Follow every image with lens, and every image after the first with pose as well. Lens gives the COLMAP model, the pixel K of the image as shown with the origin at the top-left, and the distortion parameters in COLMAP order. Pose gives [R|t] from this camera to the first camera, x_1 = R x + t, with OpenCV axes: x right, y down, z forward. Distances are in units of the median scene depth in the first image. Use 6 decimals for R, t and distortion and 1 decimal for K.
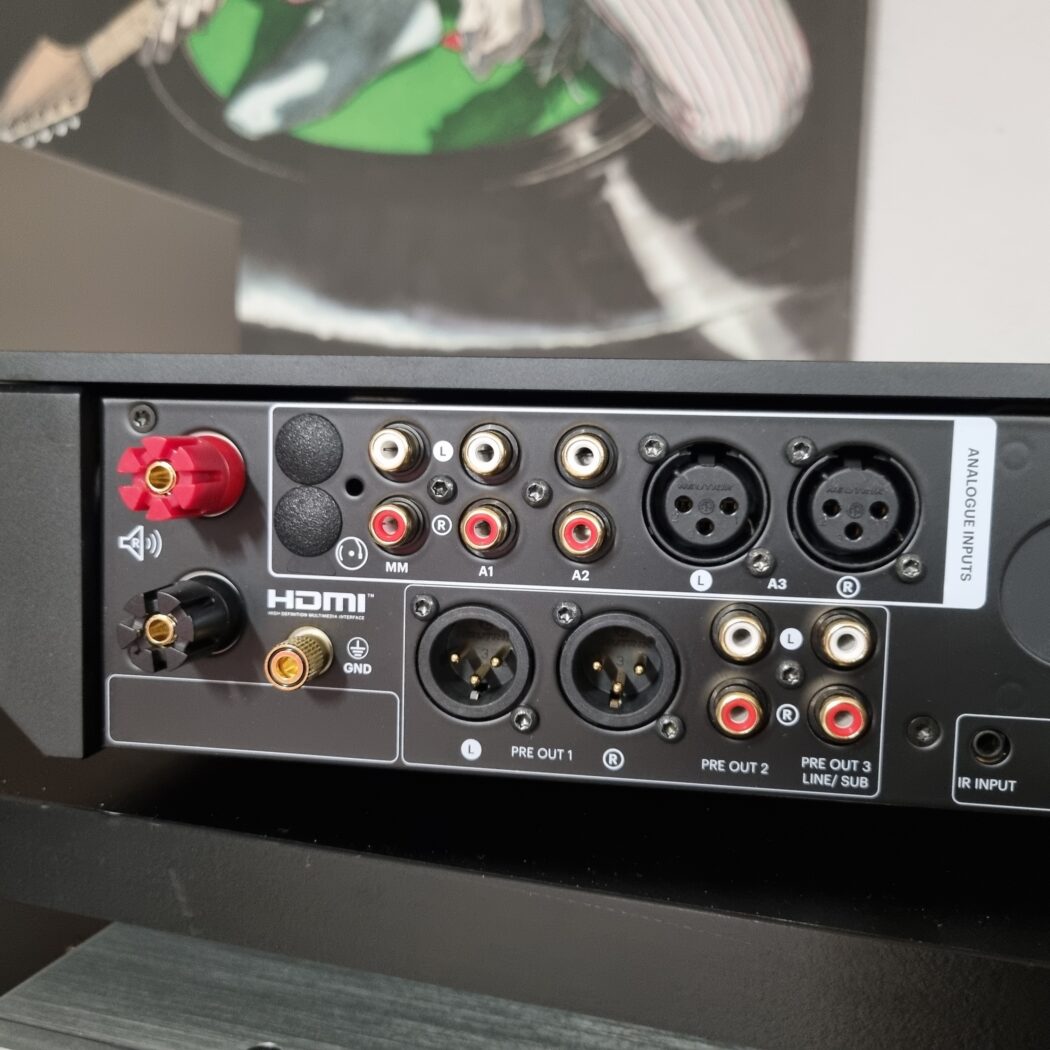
lens RADIAL K [[1095.4, 0, 500.6], [0, 1095.4, 541.3], [0, 0, 1]] dist [0.025530, 0.000000]
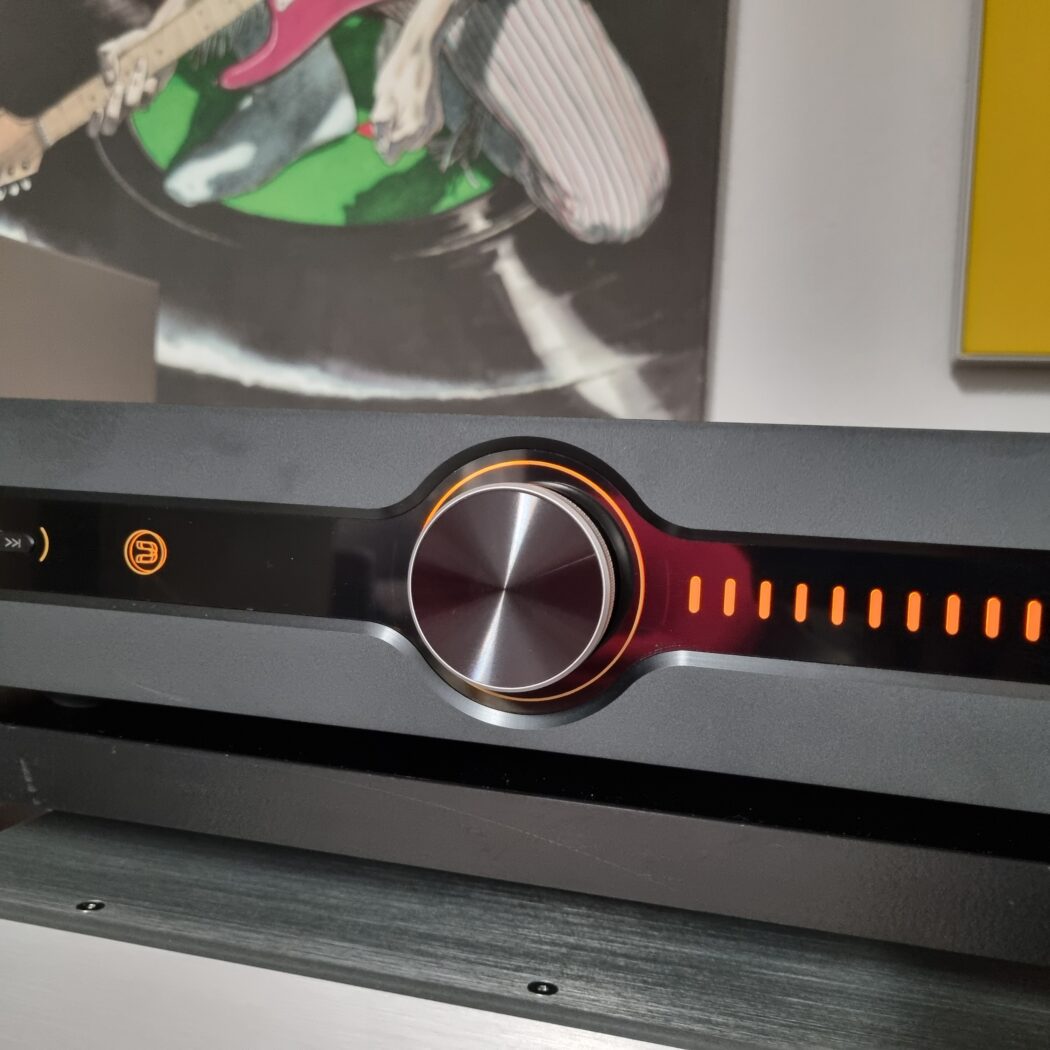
lens RADIAL K [[1095.4, 0, 510.9], [0, 1095.4, 539.6], [0, 0, 1]] dist [0.025530, 0.000000]
pose [[0.998876, 0.023175, 0.041355, 0.073141], [-0.021333, 0.998784, -0.044448, 0.016511], [-0.042335, 0.043516, 0.998155, -0.128296]]
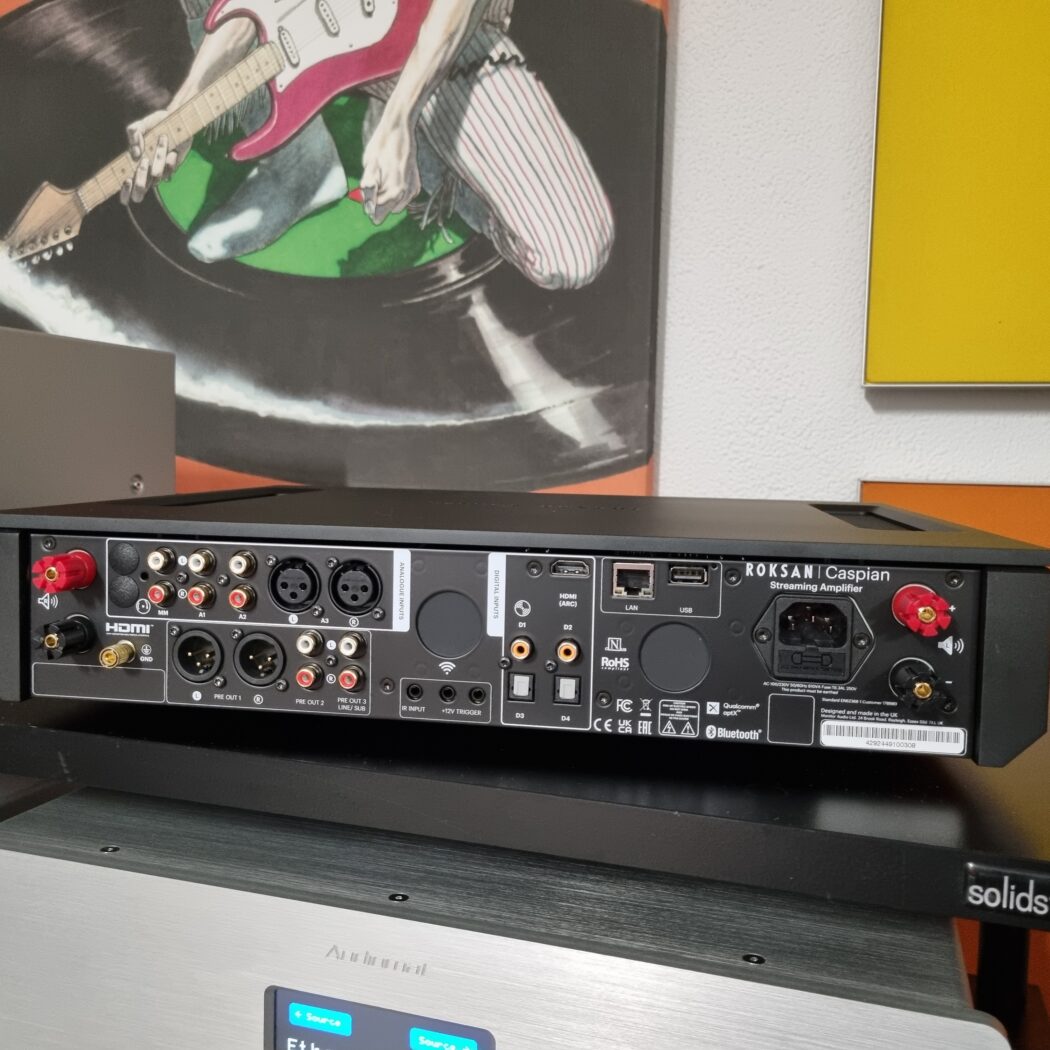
lens RADIAL K [[1095.4, 0, 516.5], [0, 1095.4, 542.1], [0, 0, 1]] dist [0.025530, 0.000000]
pose [[0.999983, 0.000217, -0.005826, 0.164817], [-0.000314, 0.999860, -0.016733, -0.021333], [0.005821, 0.016734, 0.999843, -0.315001]]
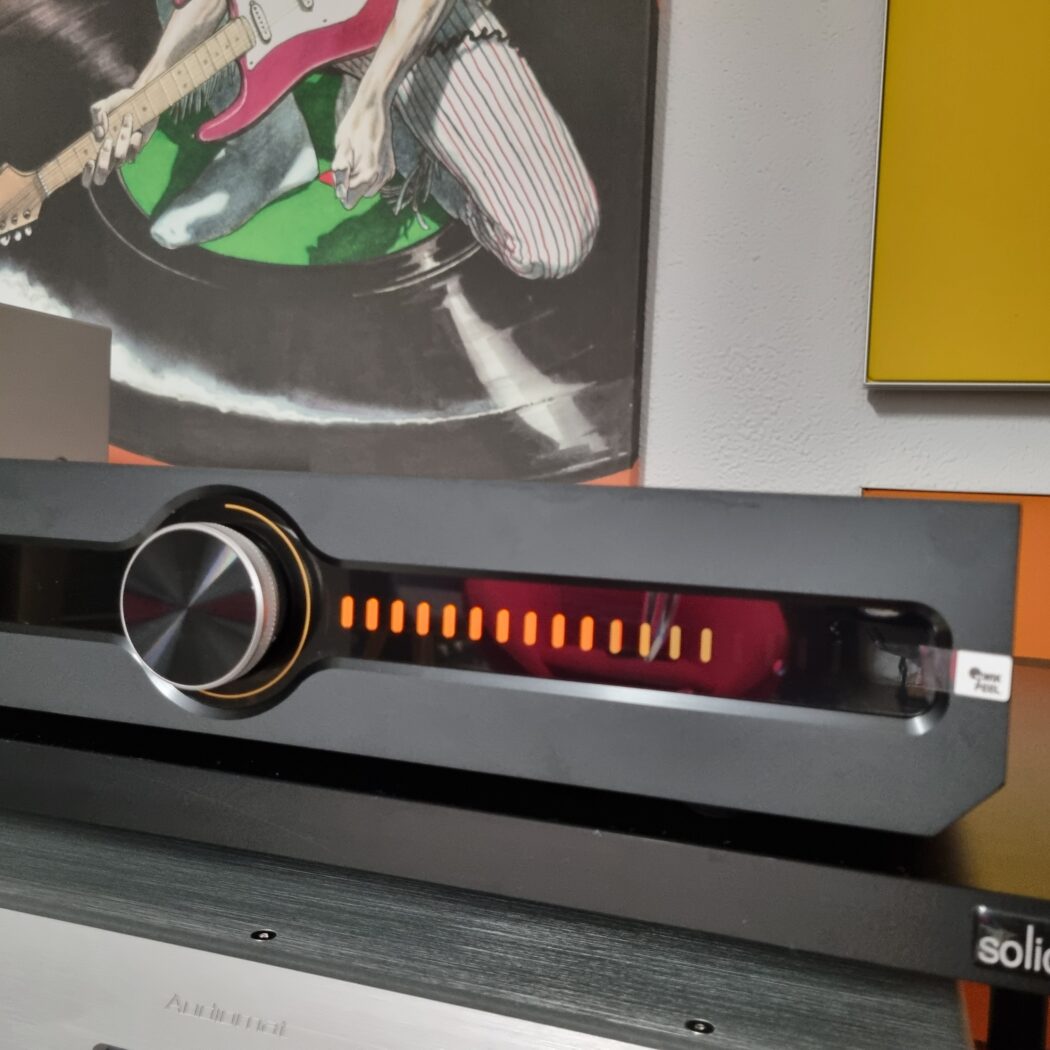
lens RADIAL K [[1095.4, 0, 515.1], [0, 1095.4, 535.7], [0, 0, 1]] dist [0.025530, 0.000000]
pose [[0.999633, 0.021600, -0.016376, 0.207566], [-0.022506, 0.998102, -0.057317, 0.010765], [0.015107, 0.057665, 0.998222, -0.209726]]
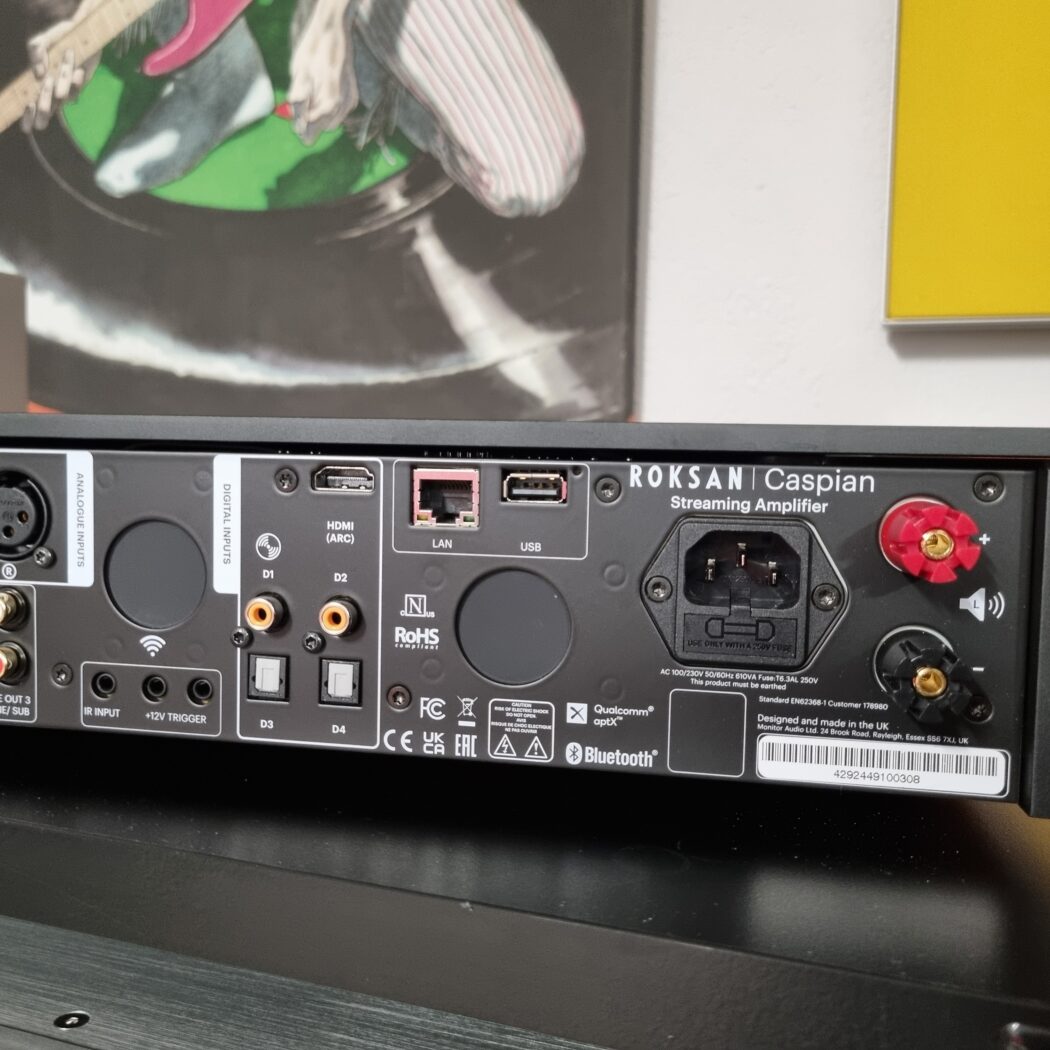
lens RADIAL K [[1095.4, 0, 522.9], [0, 1095.4, 546.1], [0, 0, 1]] dist [0.025530, 0.000000]
pose [[0.999346, 0.001691, -0.036125, 0.253532], [-0.002511, 0.999740, -0.022650, 0.009746], [0.036078, 0.022726, 0.999091, -0.095555]]
